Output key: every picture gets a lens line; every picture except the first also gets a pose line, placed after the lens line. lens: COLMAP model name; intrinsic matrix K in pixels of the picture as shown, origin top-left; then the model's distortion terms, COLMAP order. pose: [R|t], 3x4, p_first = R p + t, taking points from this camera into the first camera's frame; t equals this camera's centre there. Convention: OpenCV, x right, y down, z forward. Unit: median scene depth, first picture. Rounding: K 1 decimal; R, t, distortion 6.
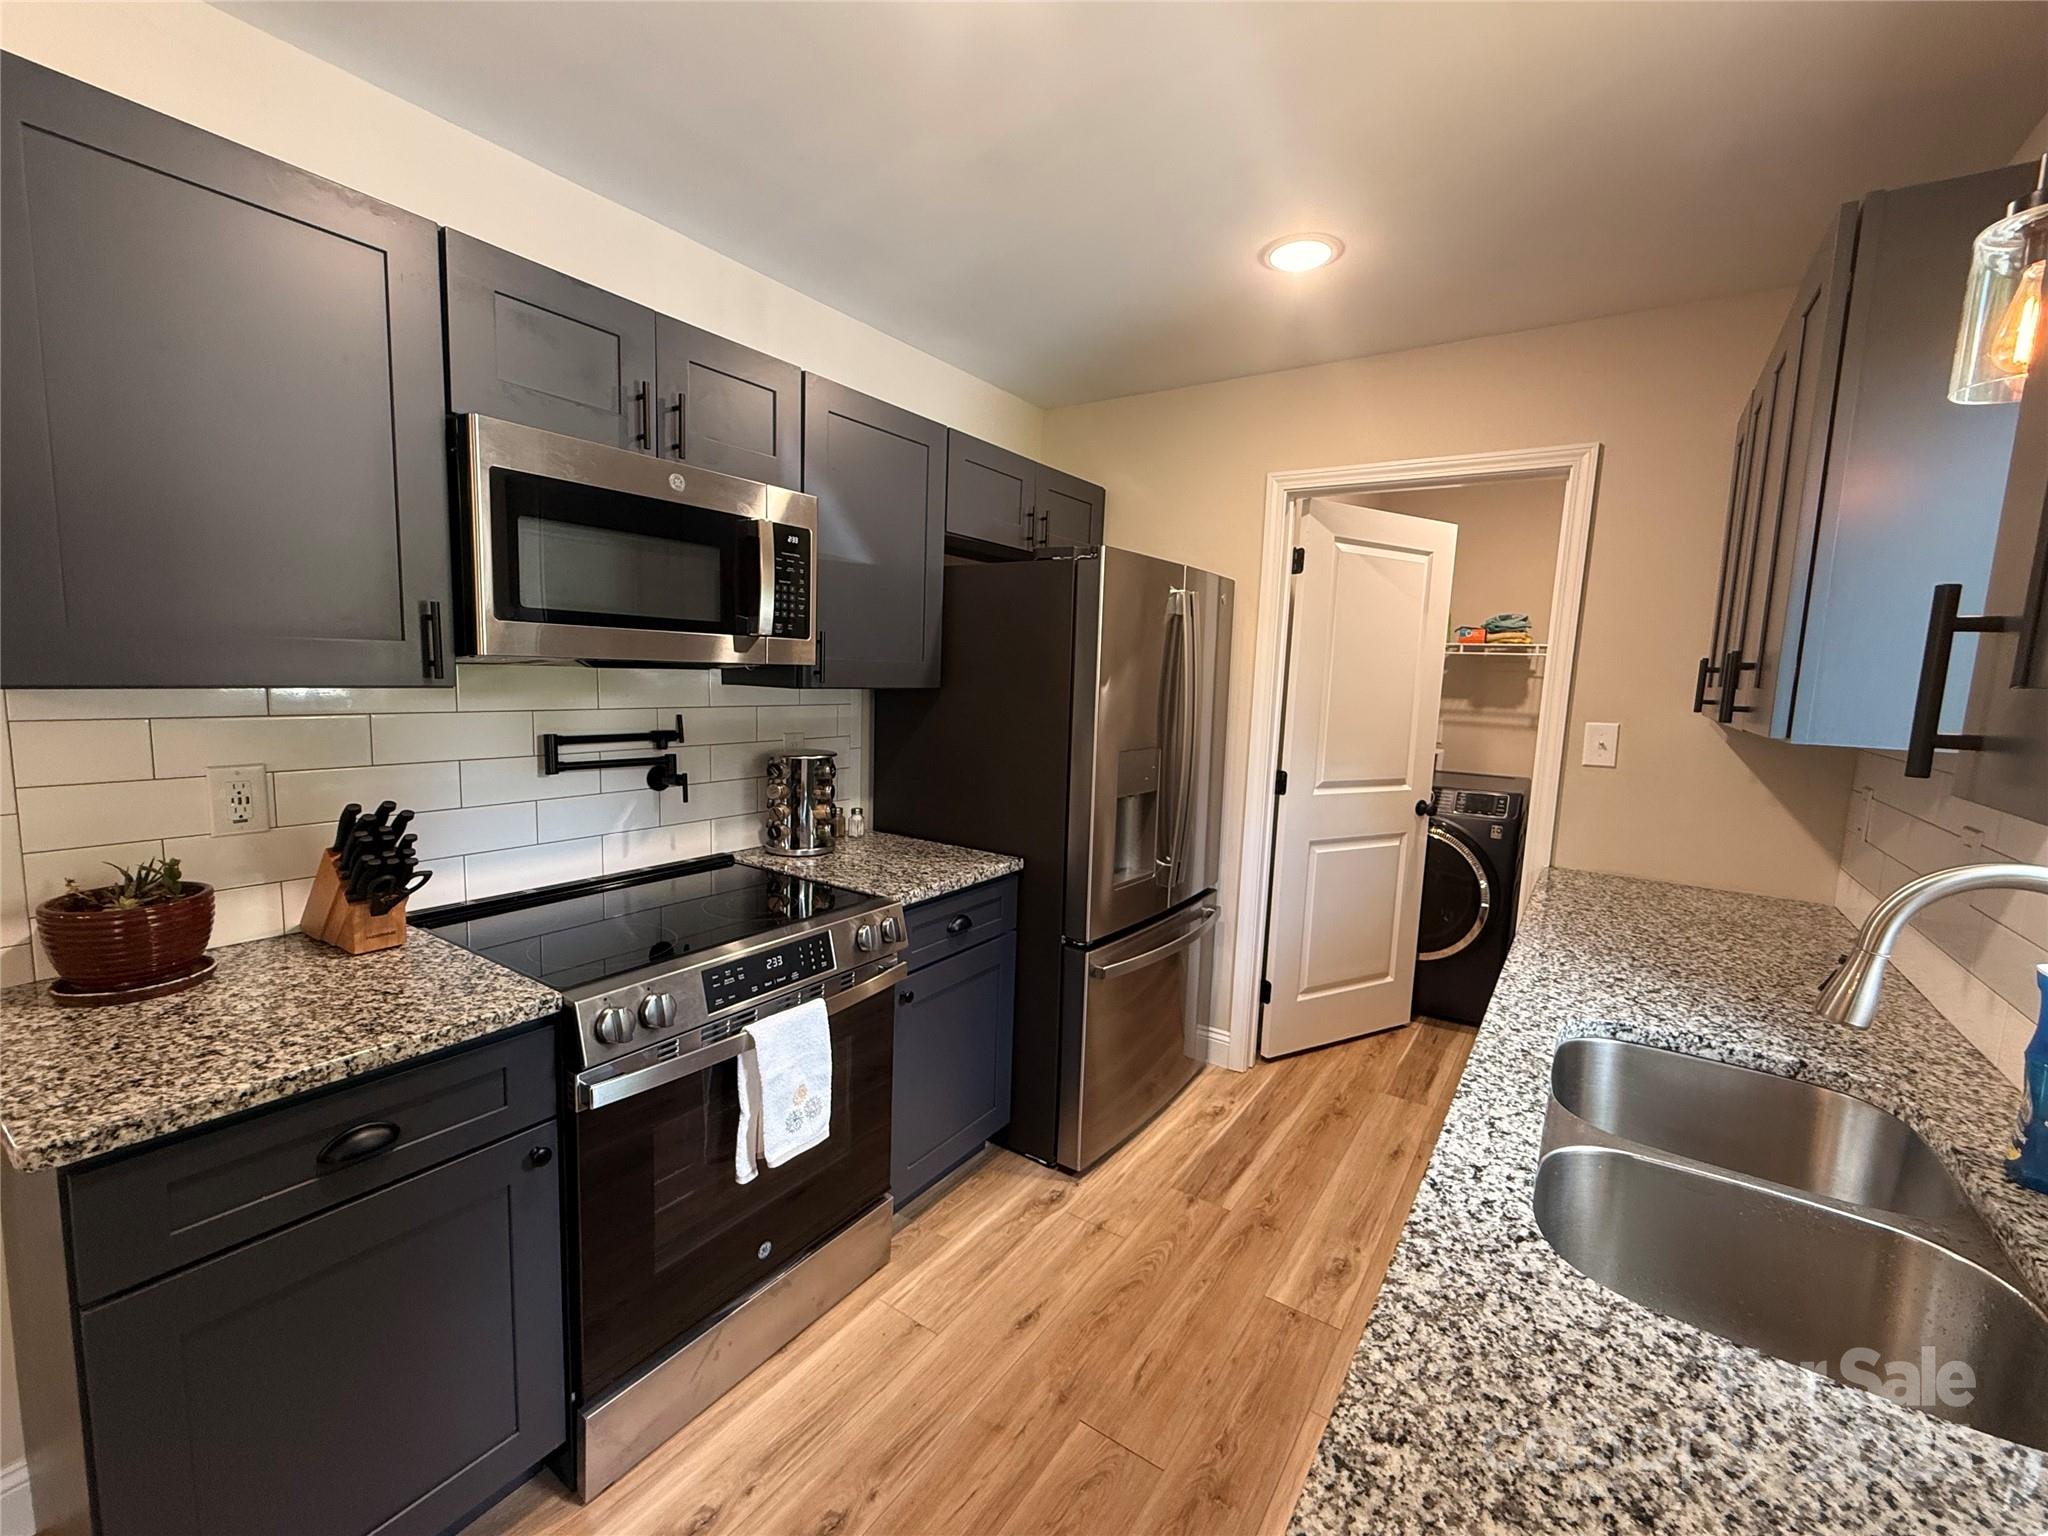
lens RADIAL K [[852.4, 0, 1025.7], [0, 852.4, 766.8], [0, 0, 1]] dist [0.001081, -0.000586]
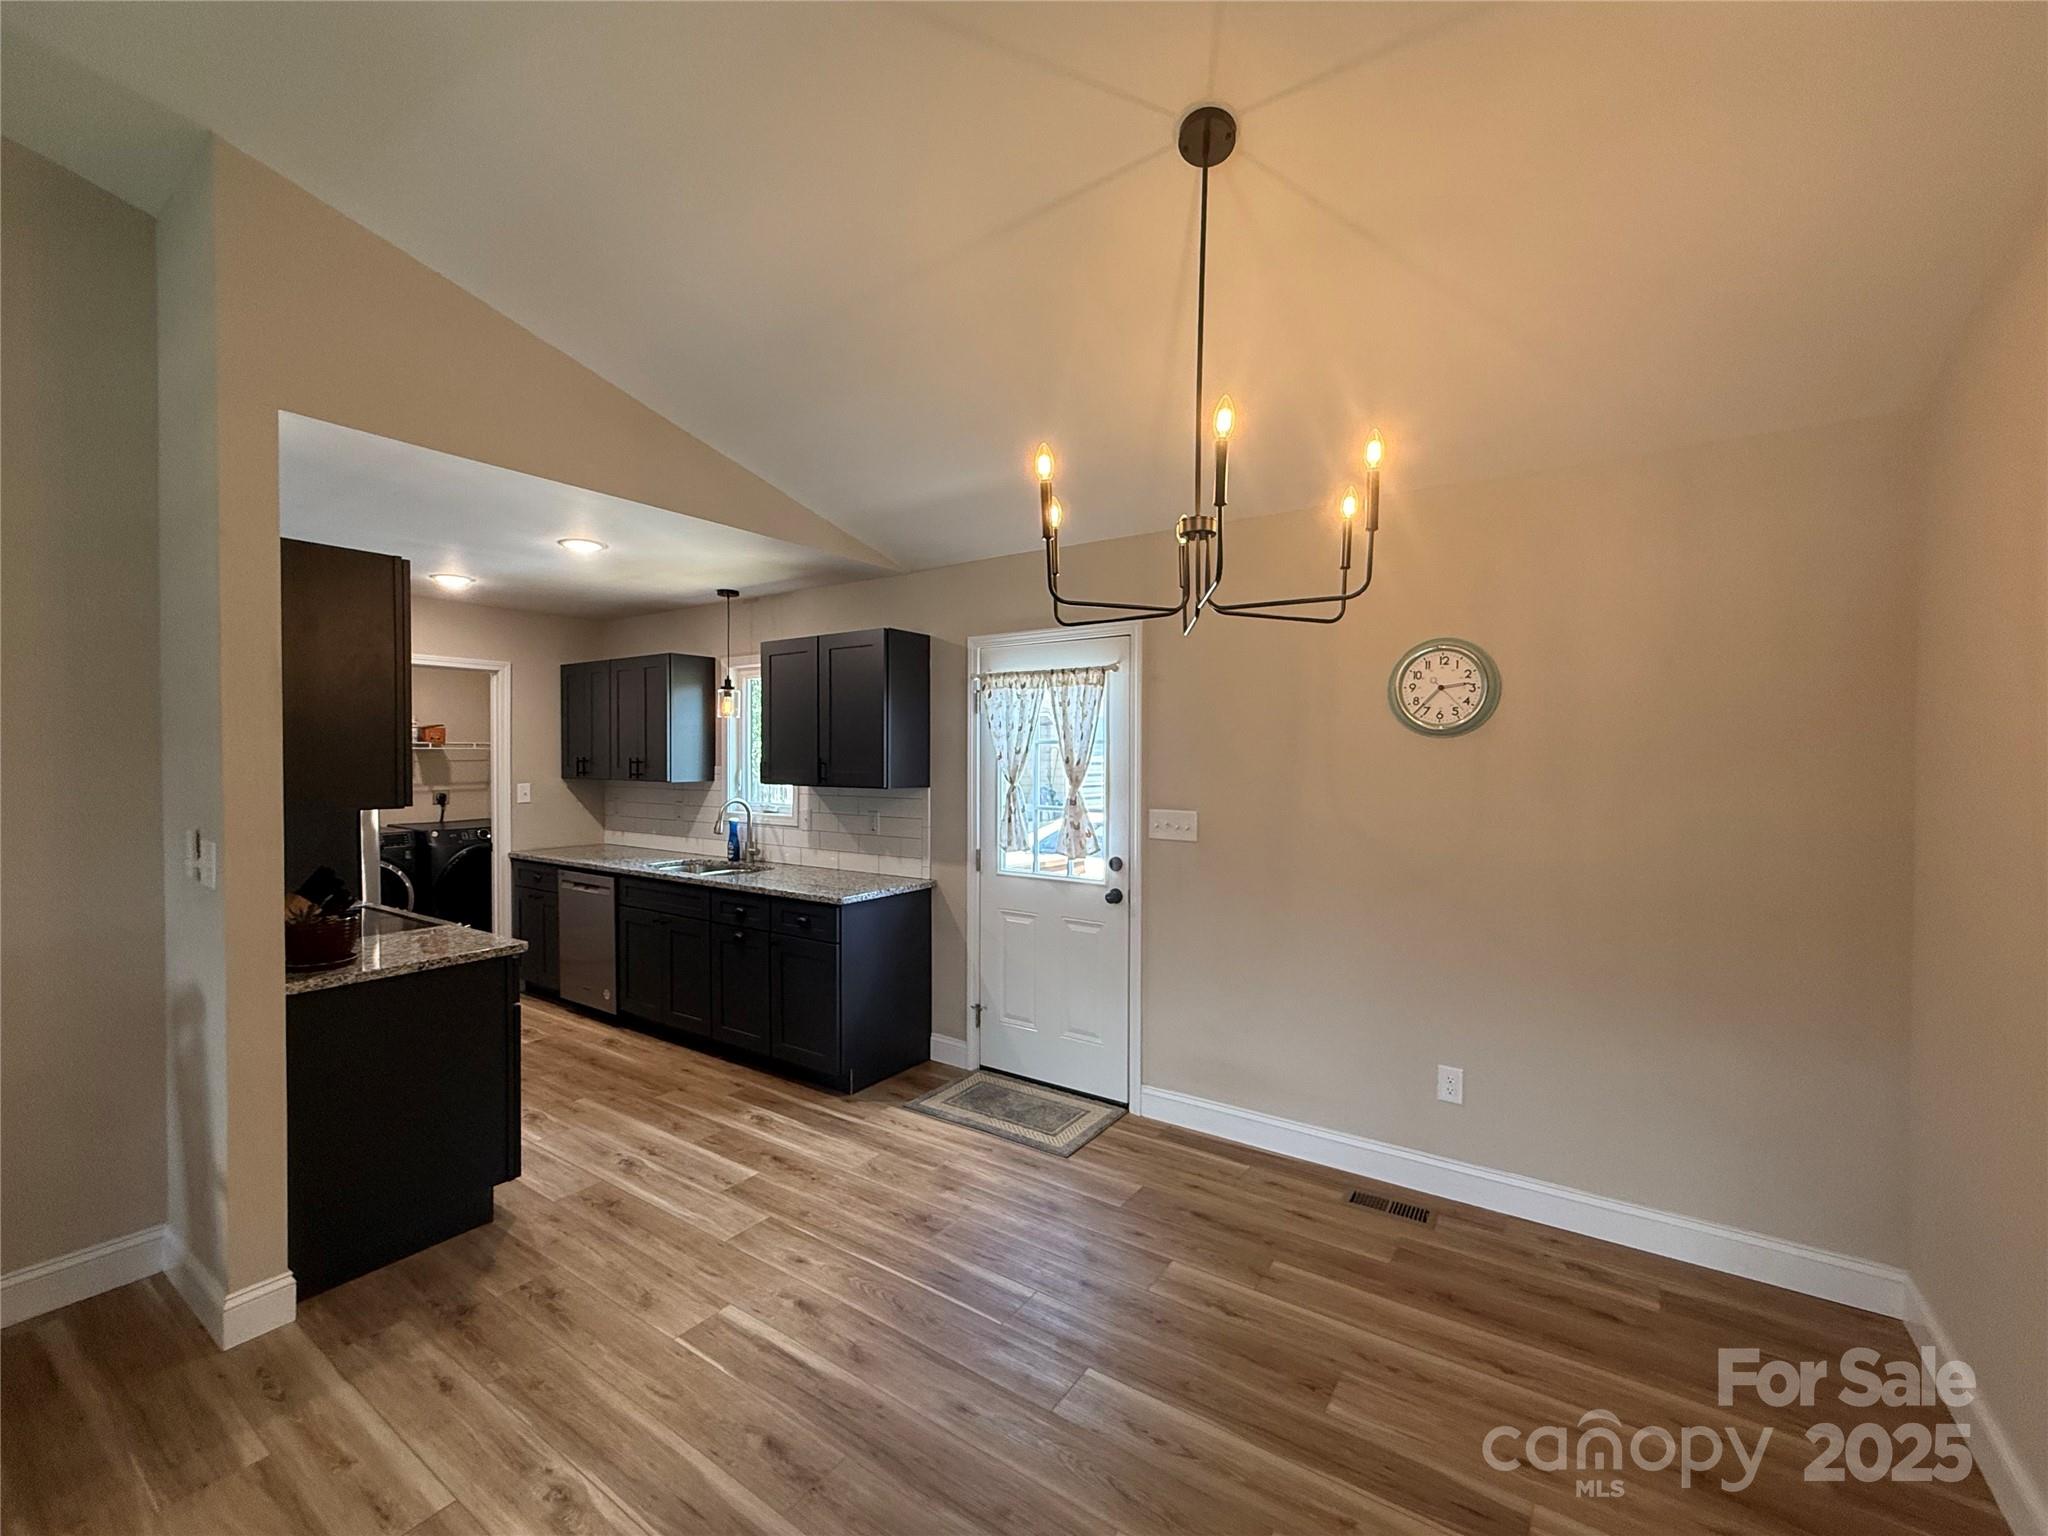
lens RADIAL K [[852.4, 0, 1025.7], [0, 852.4, 766.8], [0, 0, 1]] dist [0.001081, -0.000586]
pose [[-0.000397, -0.049263, 0.998786, -1.979561], [0.117405, 0.991876, 0.048969, -0.064137], [-0.993084, 0.117282, 0.005390, -0.431430]]
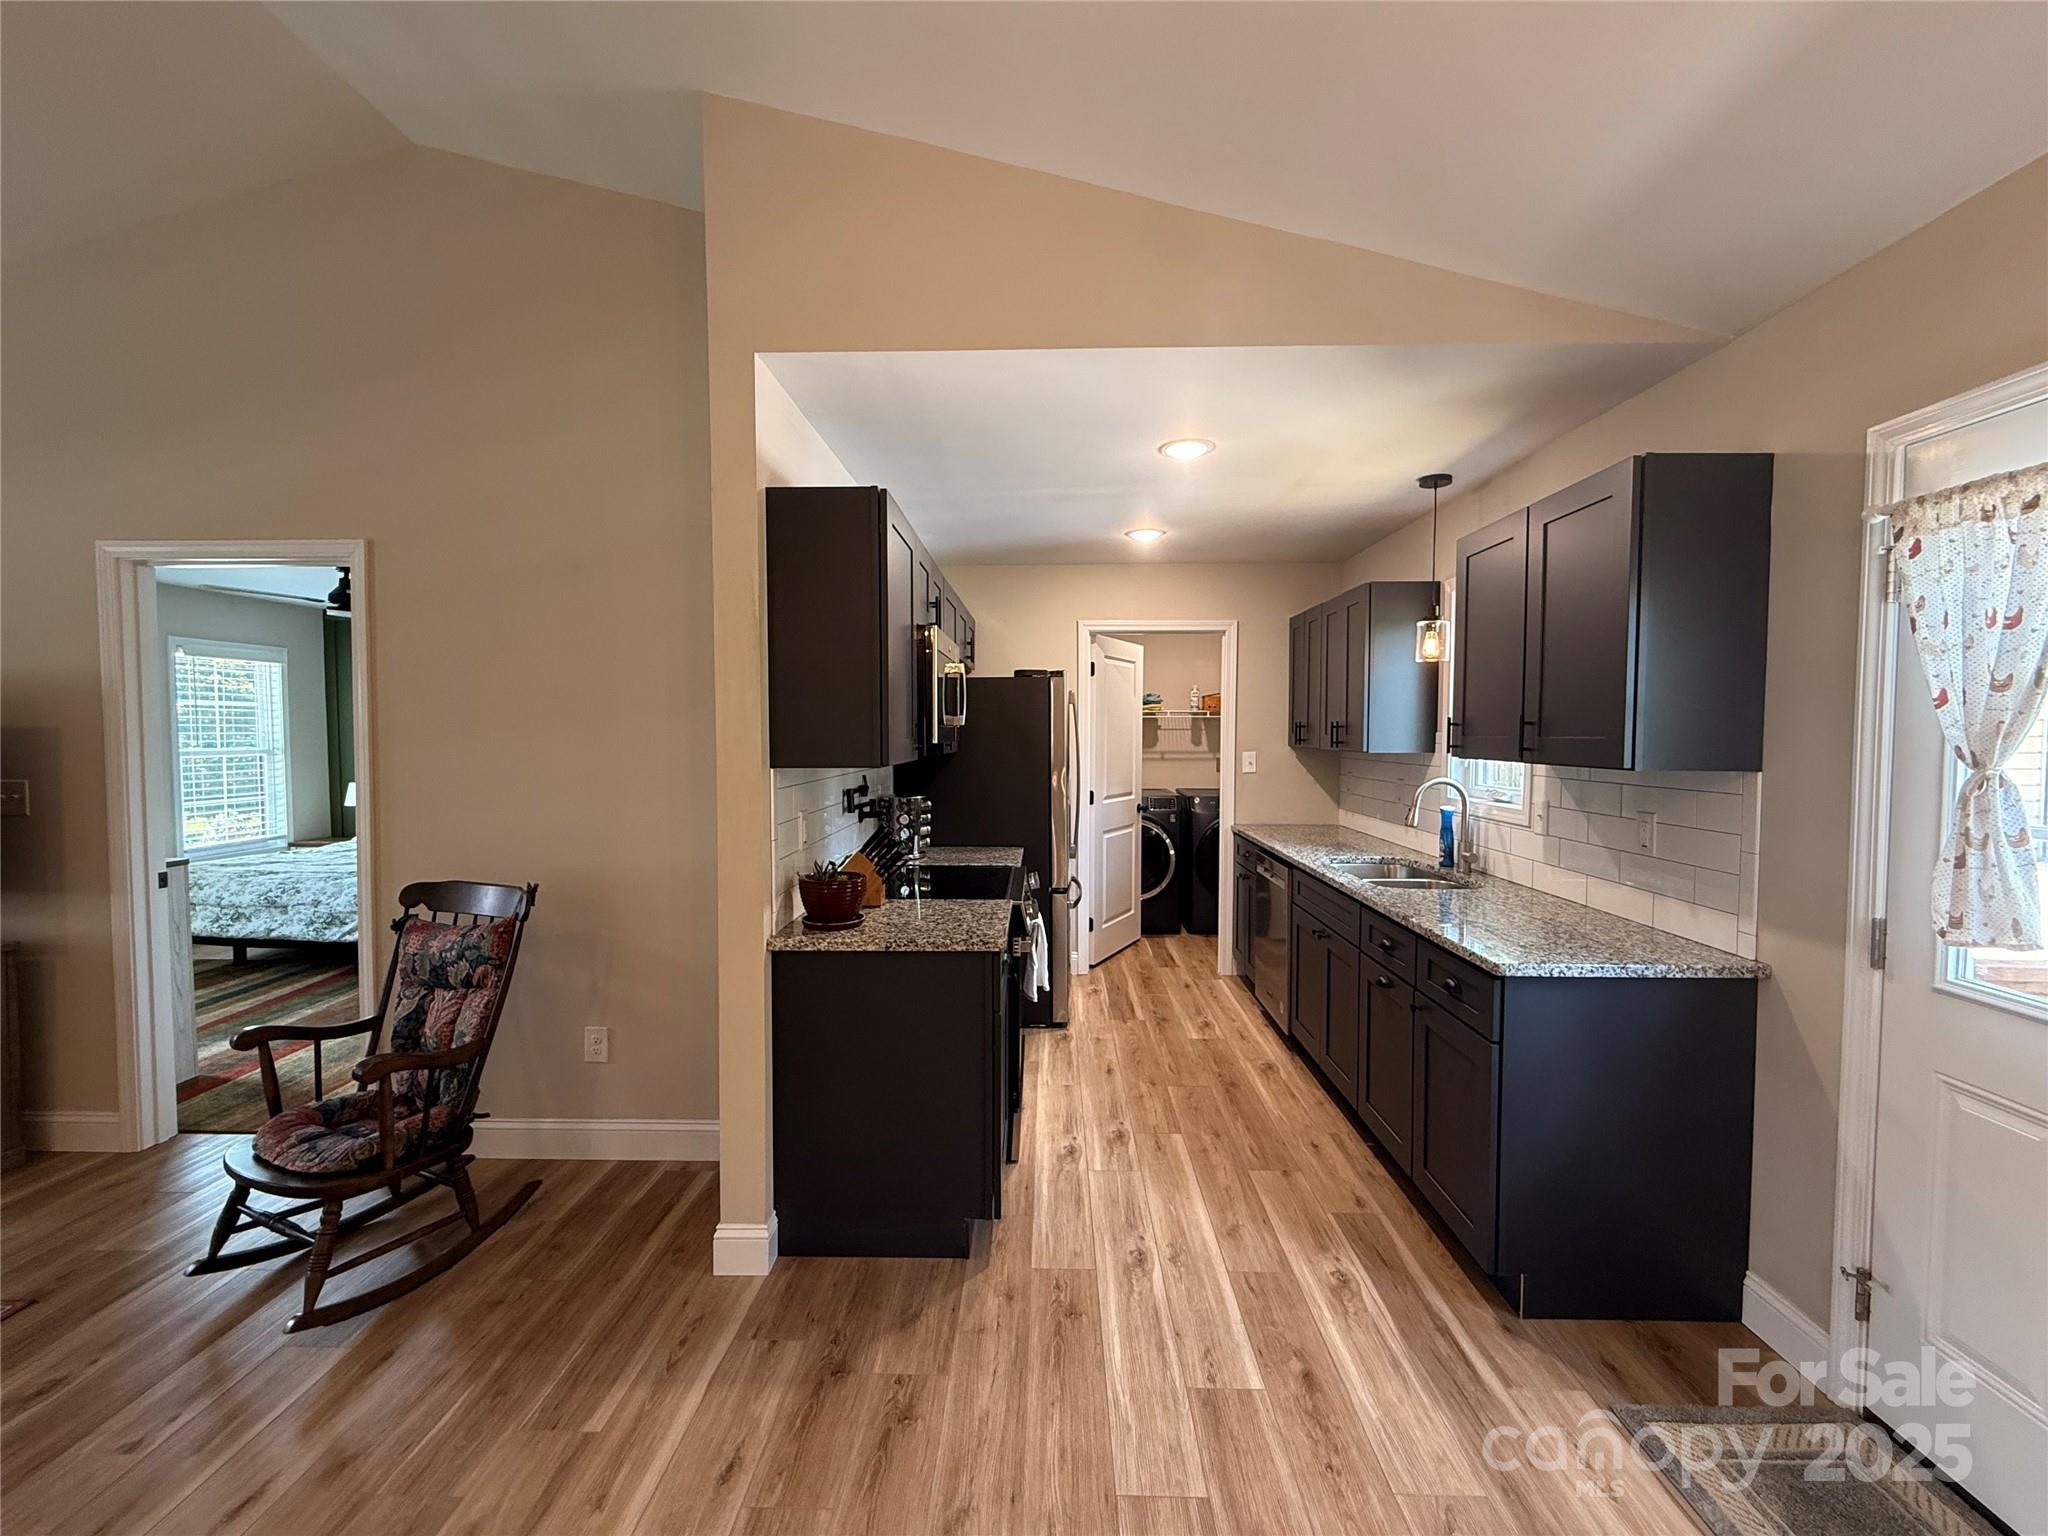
lens RADIAL K [[852.4, 0, 1025.7], [0, 852.4, 766.8], [0, 0, 1]] dist [0.001081, -0.000586]
pose [[0.837724, -0.058029, 0.543002, -1.137581], [0.093620, 0.994878, -0.038115, 0.015197], [-0.538009, 0.082766, 0.838866, -0.566135]]
